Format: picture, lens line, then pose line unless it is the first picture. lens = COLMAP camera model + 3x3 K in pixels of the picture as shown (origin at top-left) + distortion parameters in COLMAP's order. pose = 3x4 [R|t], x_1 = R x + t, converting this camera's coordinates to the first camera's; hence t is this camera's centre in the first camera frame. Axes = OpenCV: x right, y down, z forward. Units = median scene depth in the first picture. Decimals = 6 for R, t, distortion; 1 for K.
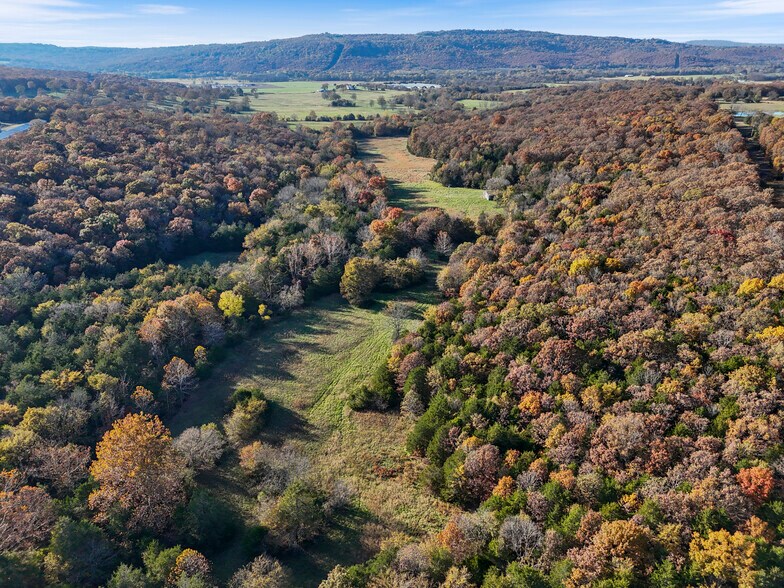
lens RADIAL K [[574.3, 0, 392.0], [0, 574.3, 294.0], [0, 0, 1]] dist [0.066533, -0.056547]
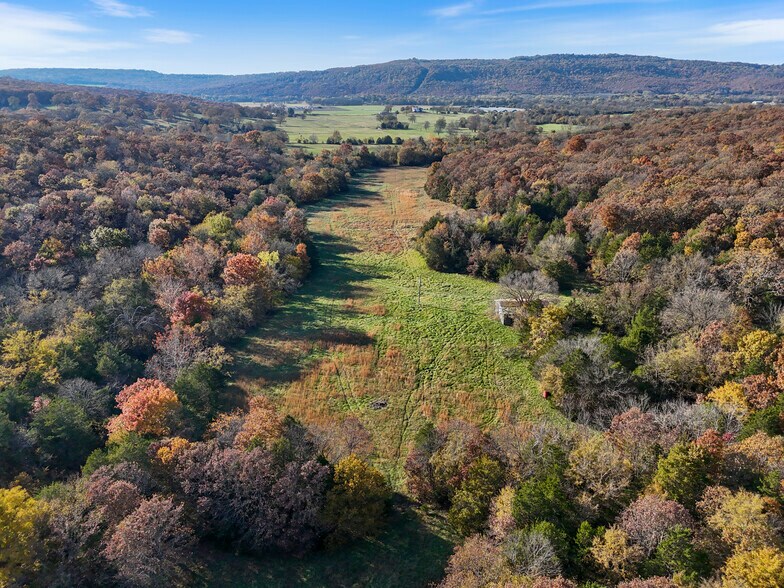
lens RADIAL K [[574.3, 0, 392.0], [0, 574.3, 294.0], [0, 0, 1]] dist [0.066533, -0.056547]
pose [[0.987222, 0.059483, -0.147835, 0.043435], [-0.066216, 0.996961, -0.041042, -0.047563], [0.144944, 0.050306, 0.988160, 0.169913]]
